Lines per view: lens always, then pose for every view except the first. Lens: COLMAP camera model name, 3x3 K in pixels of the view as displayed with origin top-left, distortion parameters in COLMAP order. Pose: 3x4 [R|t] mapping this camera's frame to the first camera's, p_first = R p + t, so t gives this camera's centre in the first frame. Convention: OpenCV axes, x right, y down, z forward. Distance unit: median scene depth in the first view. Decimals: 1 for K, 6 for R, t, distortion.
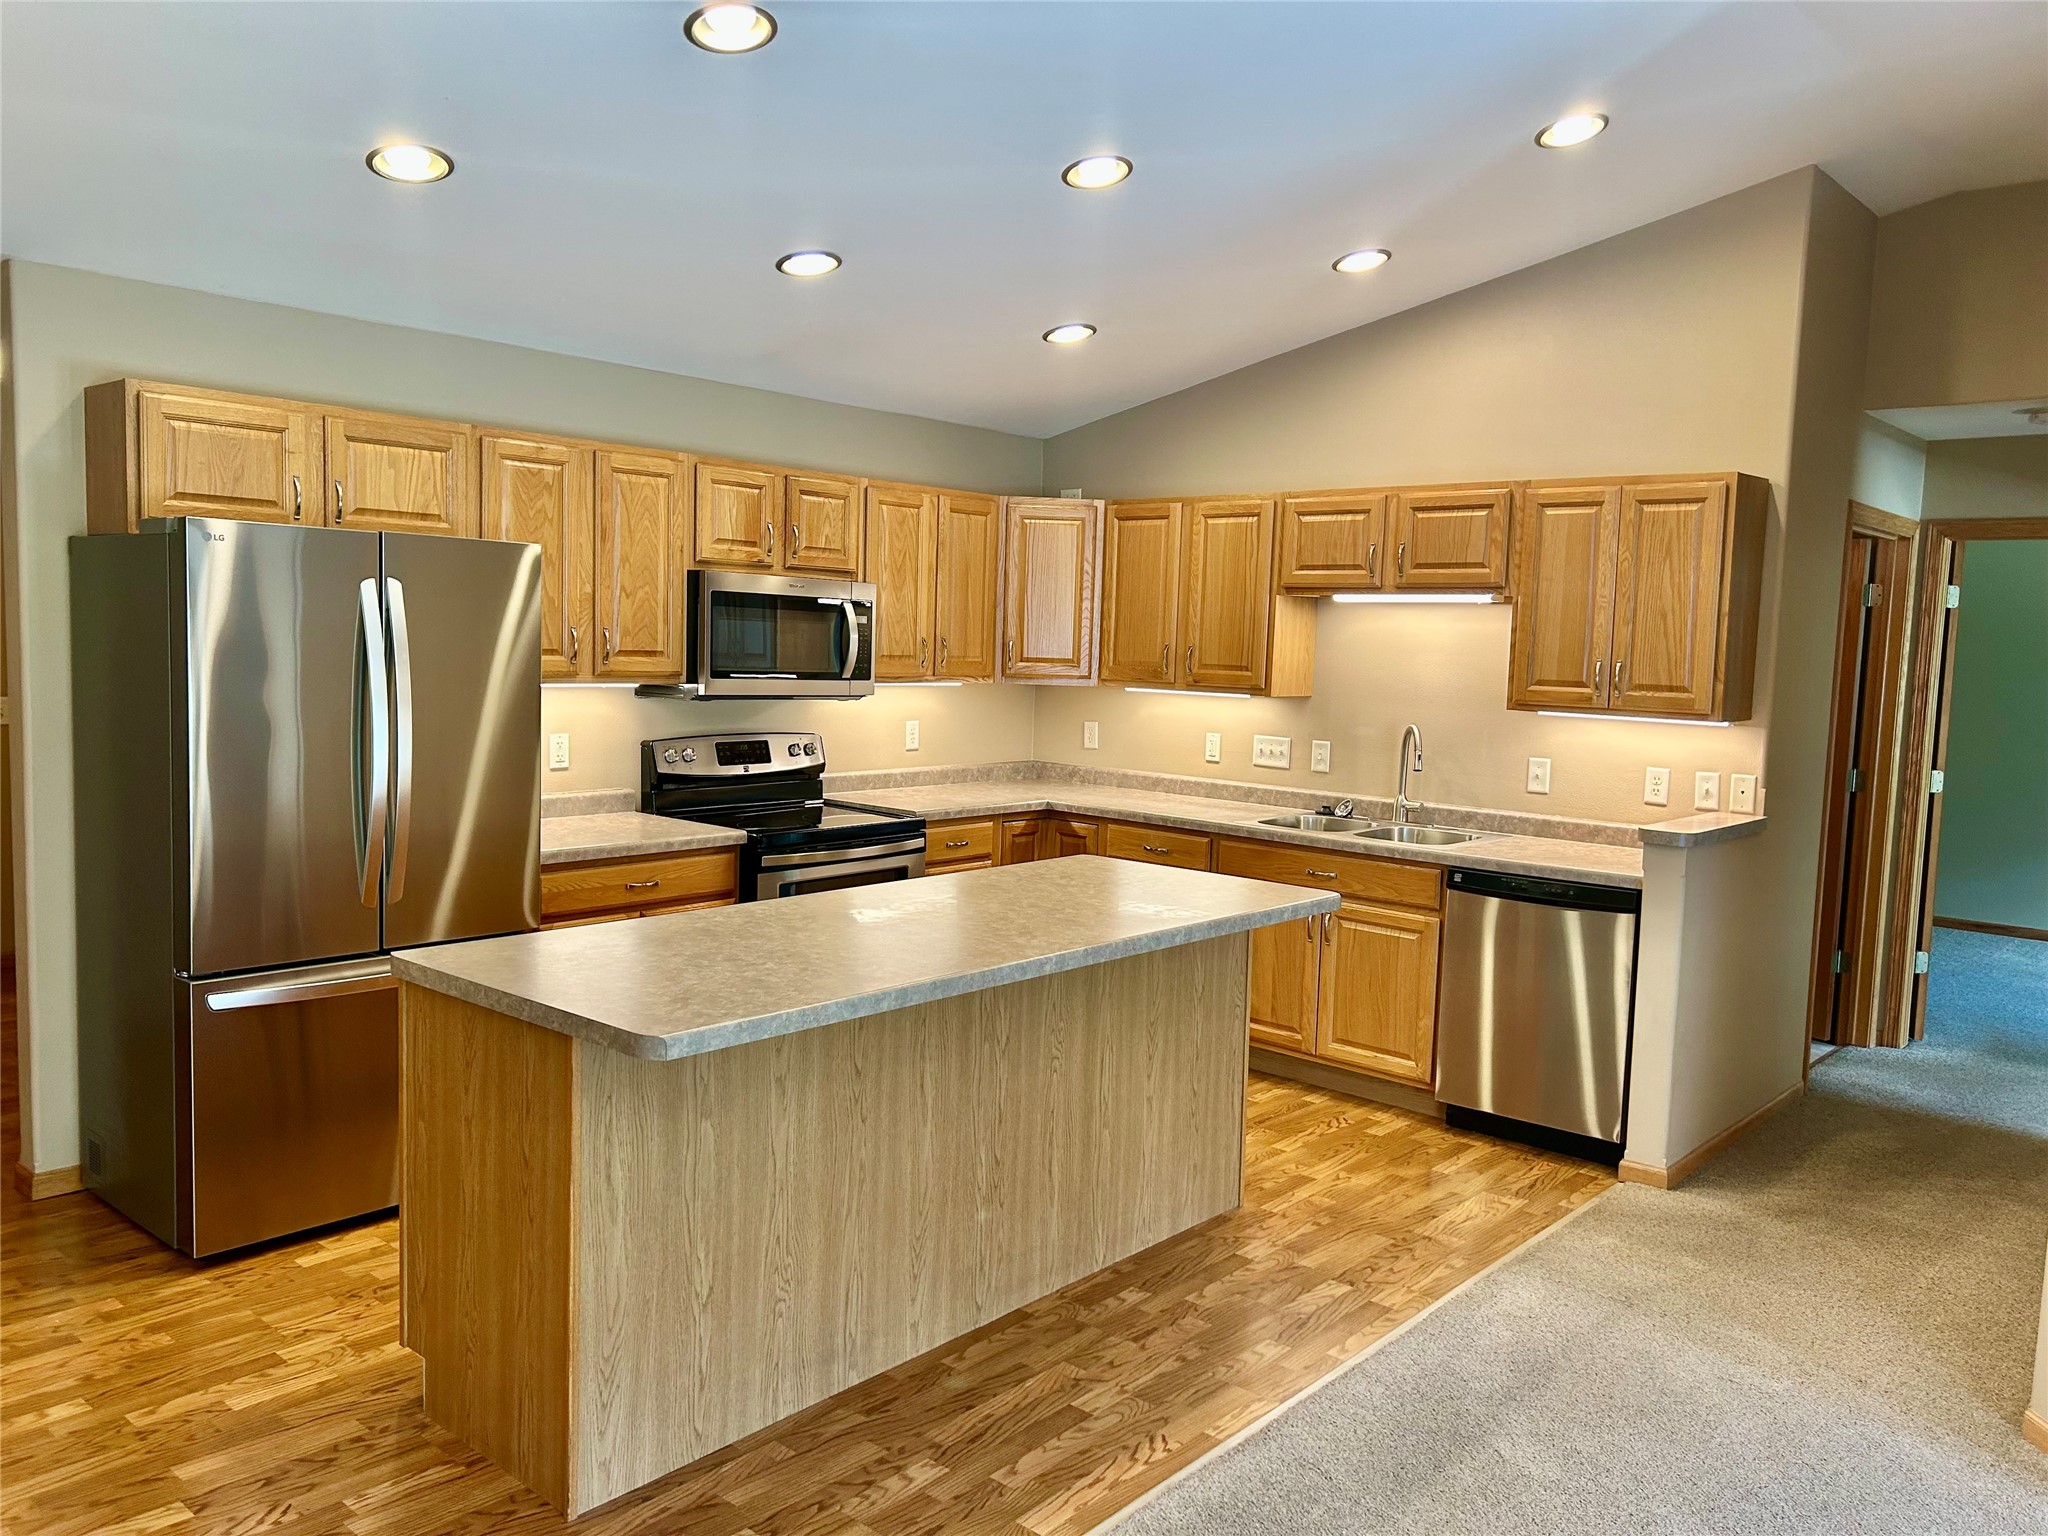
lens RADIAL K [[1514.3, 0, 1022.2], [0, 1514.3, 777.6], [0, 0, 1]] dist [0.074426, -0.100586]
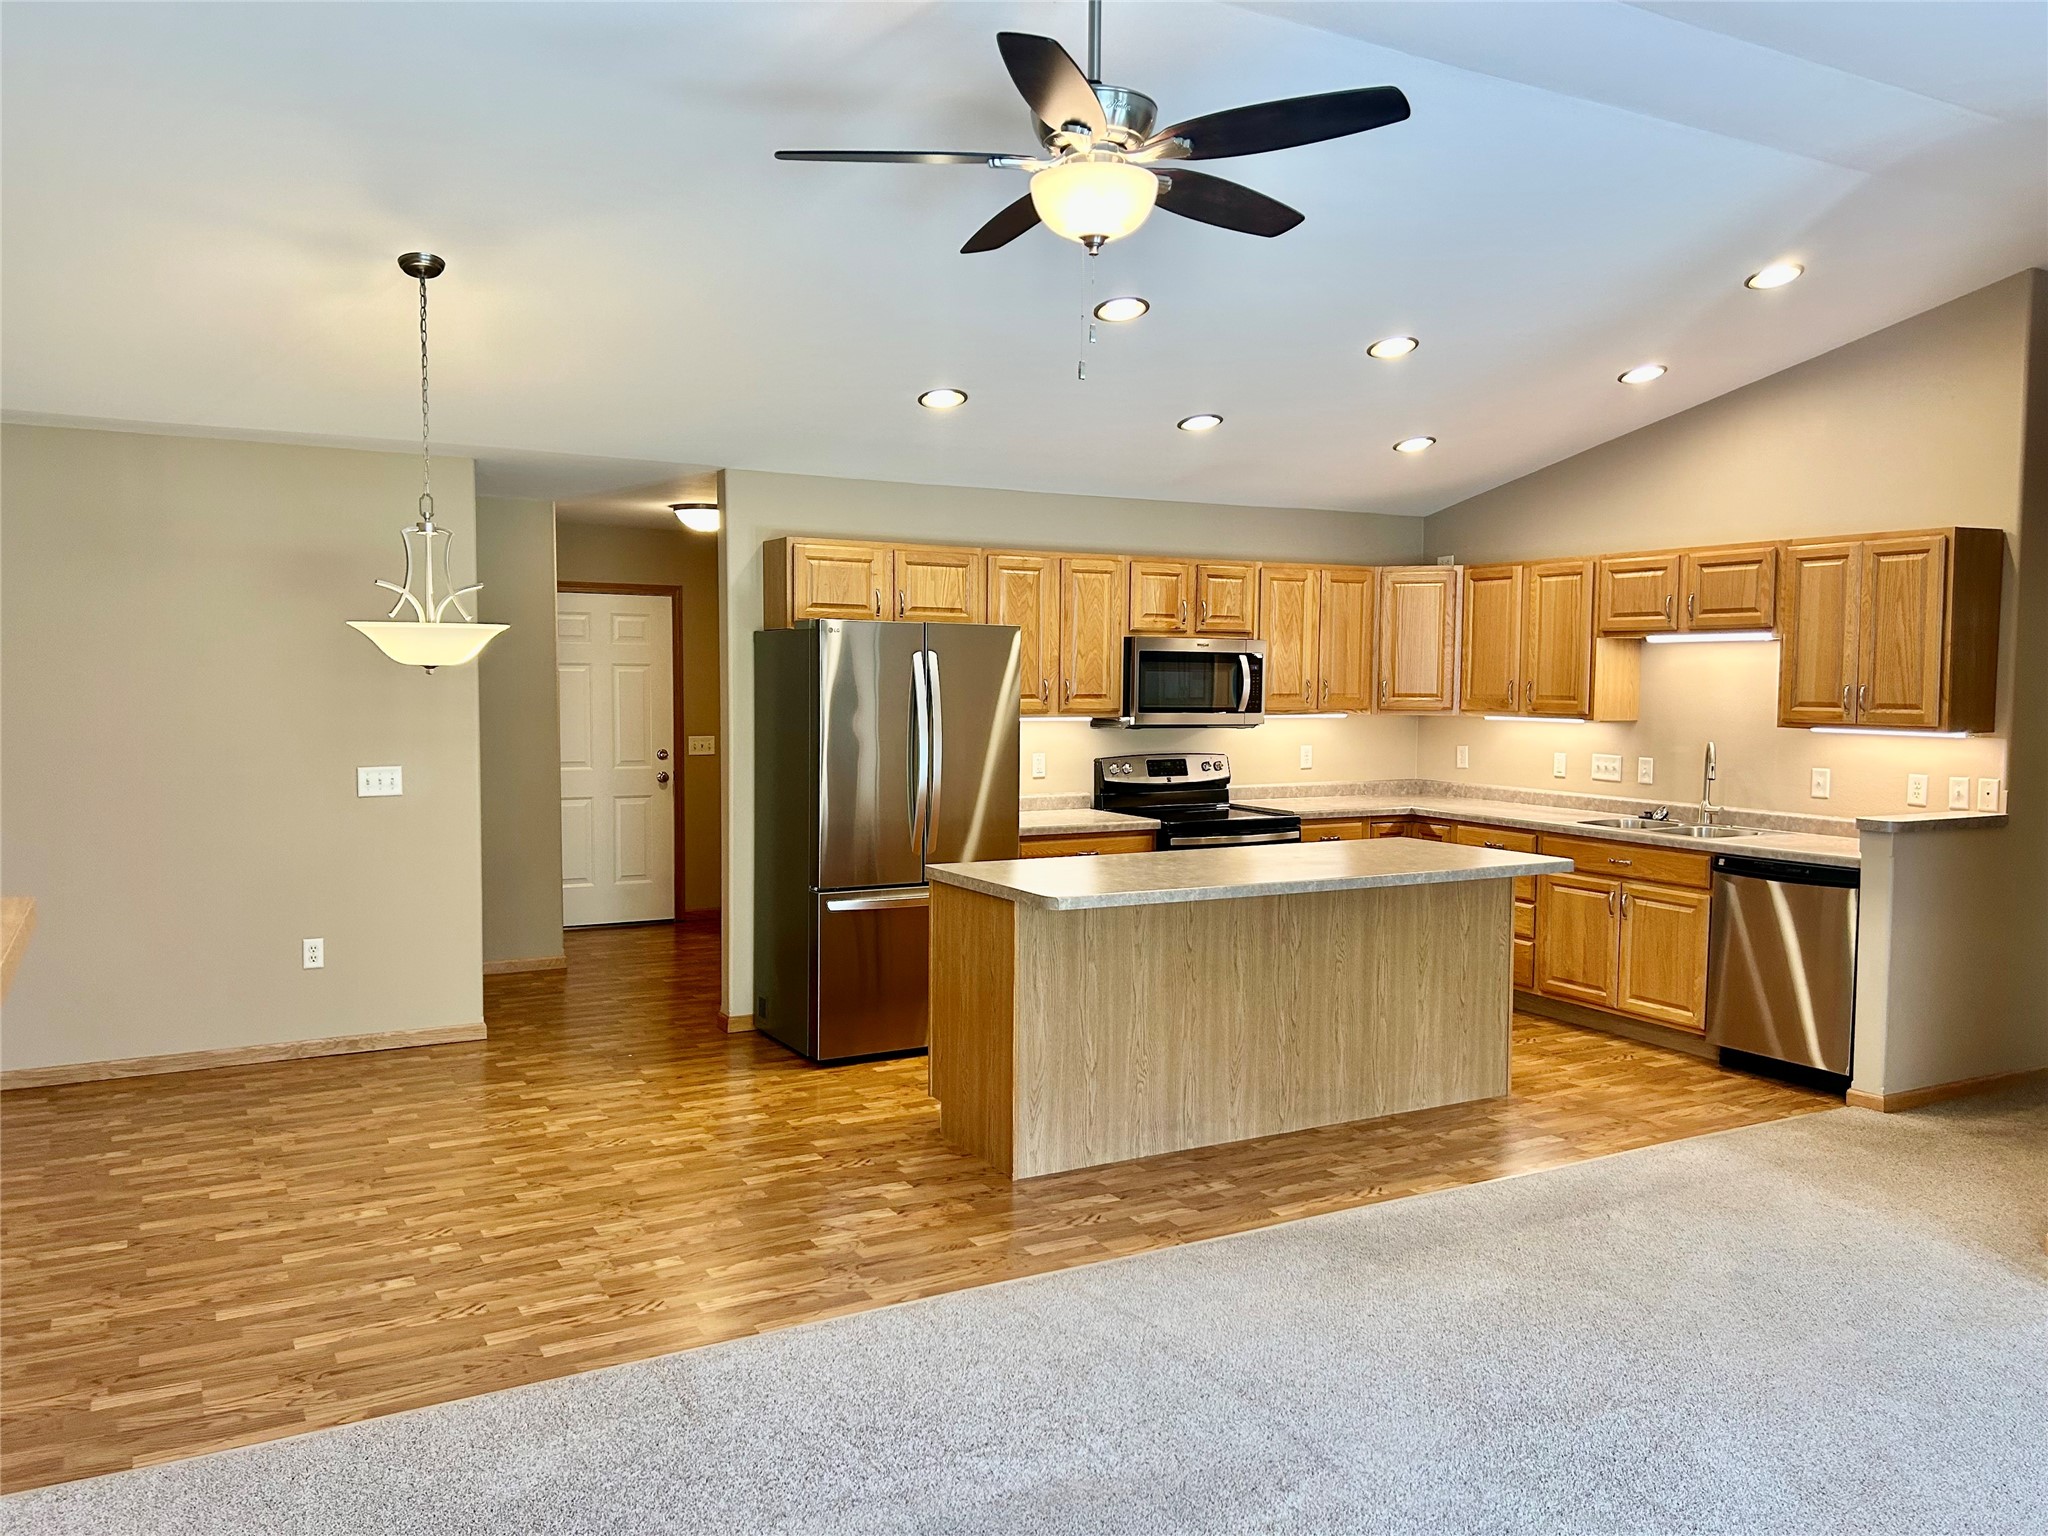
lens RADIAL K [[1514.3, 0, 1022.2], [0, 1514.3, 777.6], [0, 0, 1]] dist [0.074426, -0.100586]
pose [[0.942632, -0.002844, -0.333822, 0.178243], [-0.008270, 0.999458, -0.031868, 0.044626], [0.333731, 0.032800, 0.942097, -0.394351]]
